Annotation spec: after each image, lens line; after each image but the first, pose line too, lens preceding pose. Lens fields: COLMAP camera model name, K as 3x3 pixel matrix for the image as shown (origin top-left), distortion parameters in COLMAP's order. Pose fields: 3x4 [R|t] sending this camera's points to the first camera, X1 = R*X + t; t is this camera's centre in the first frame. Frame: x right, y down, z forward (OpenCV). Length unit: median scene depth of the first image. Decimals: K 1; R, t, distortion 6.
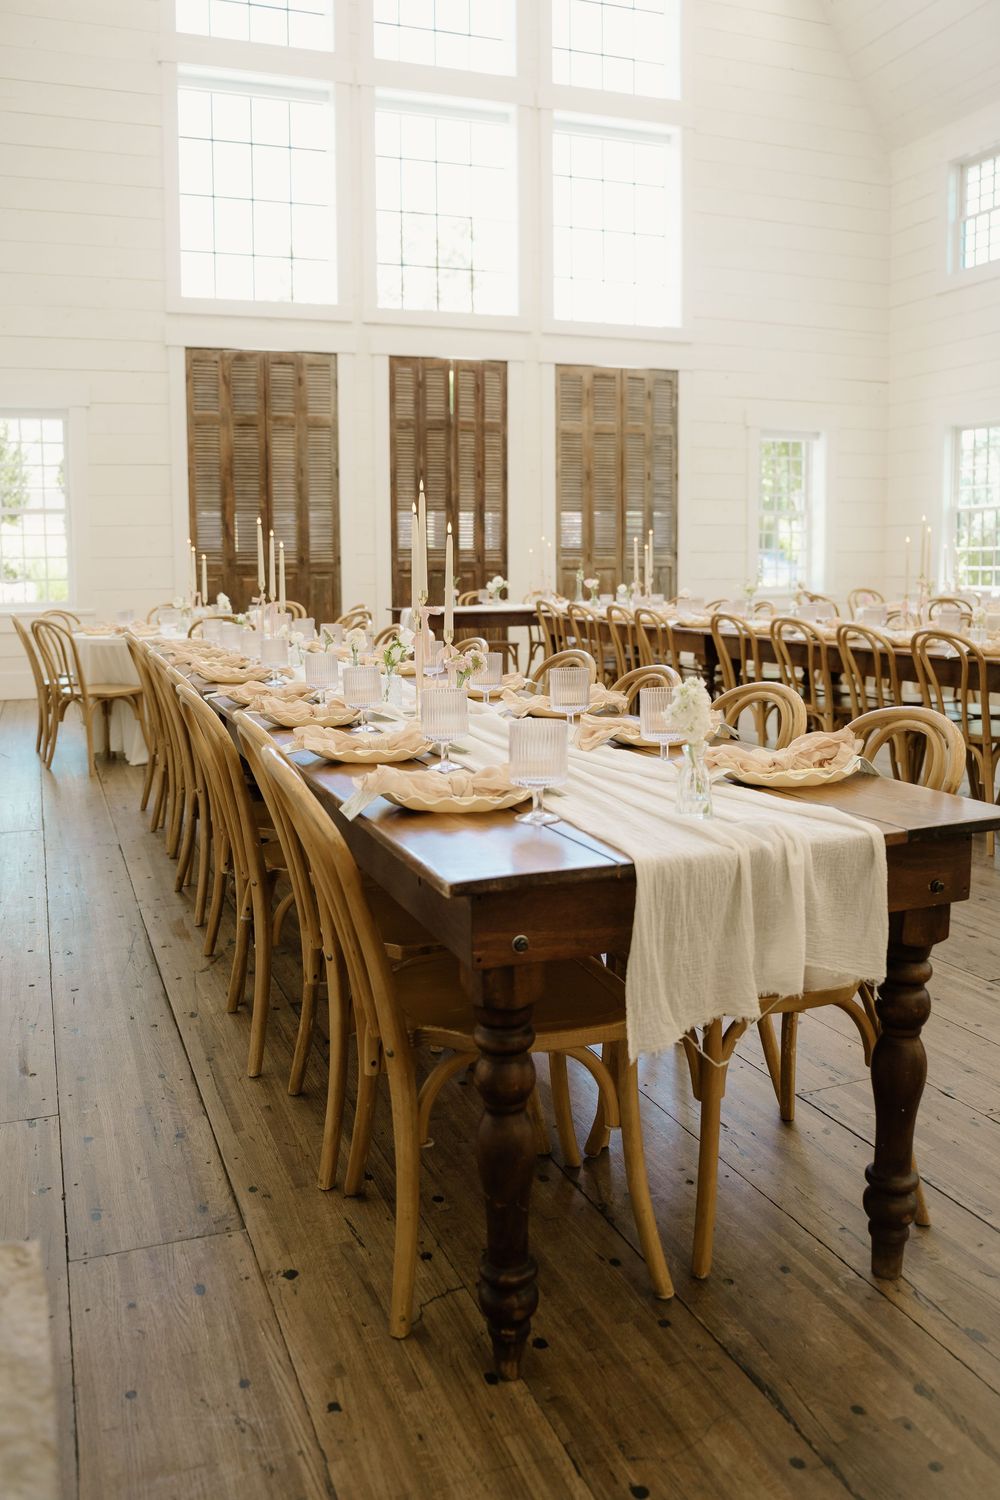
lens RADIAL K [[1394.5, 0, 498.7], [0, 1394.5, 755.0], [0, 0, 1]] dist [-0.099987, -0.003592]
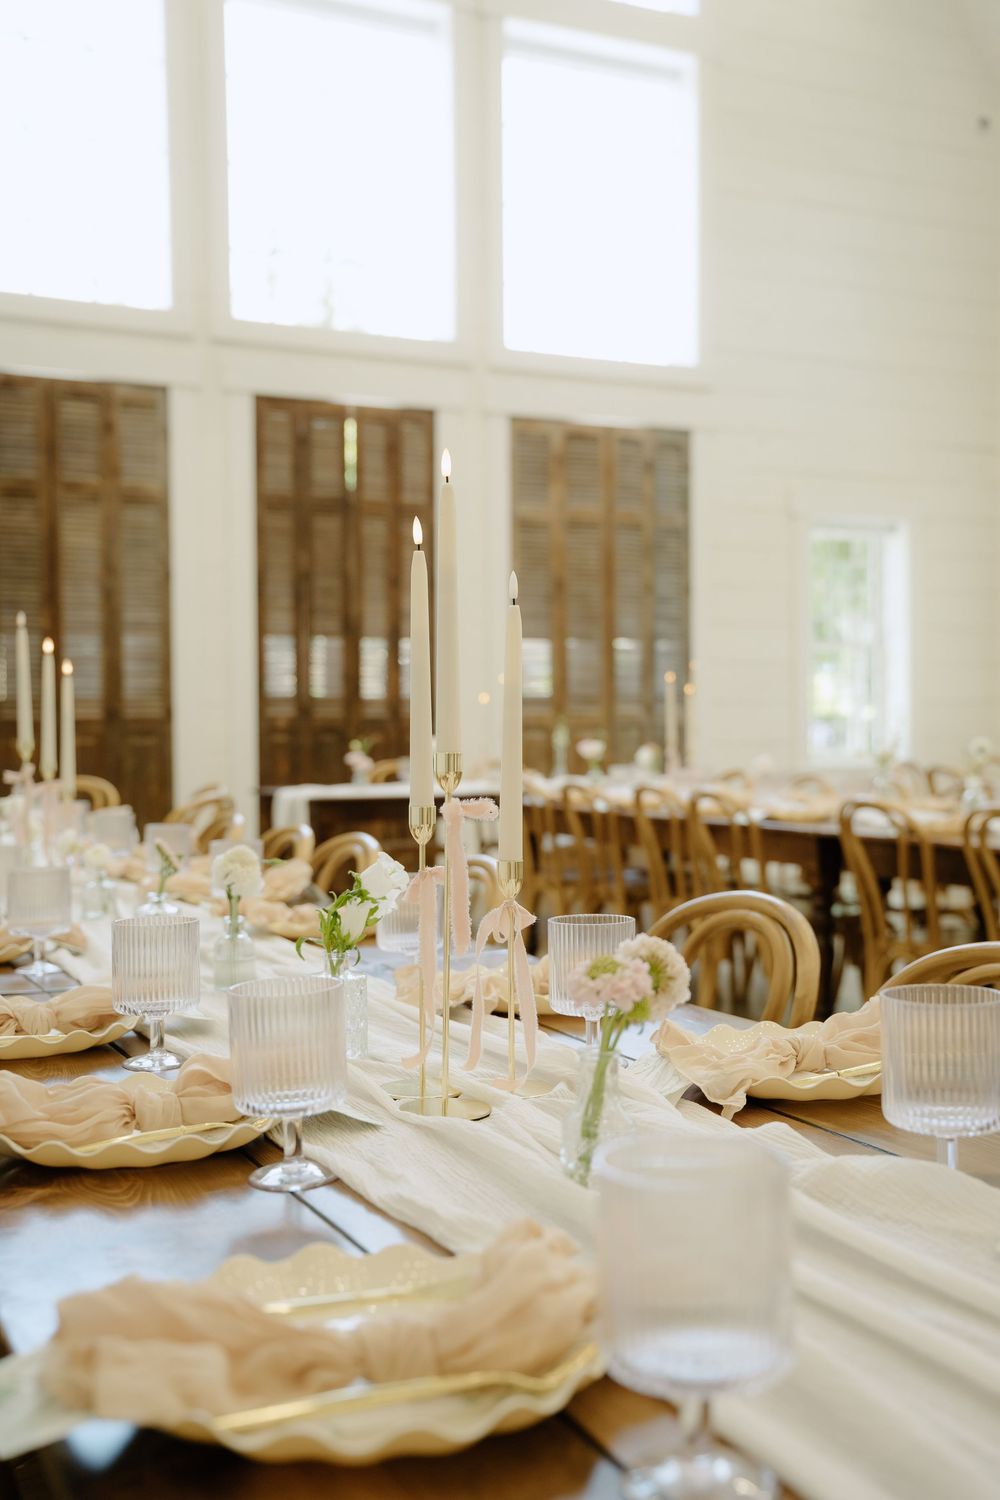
lens RADIAL K [[1824.5, 0, 556.7], [0, 1824.5, 777.1], [0, 0, 1]] dist [0.060398, 0.000000]
pose [[0.995098, -0.001474, 0.098885, -0.024108], [0.012297, 0.993974, -0.108925, -0.019781], [-0.098128, 0.109607, 0.989119, 0.173709]]
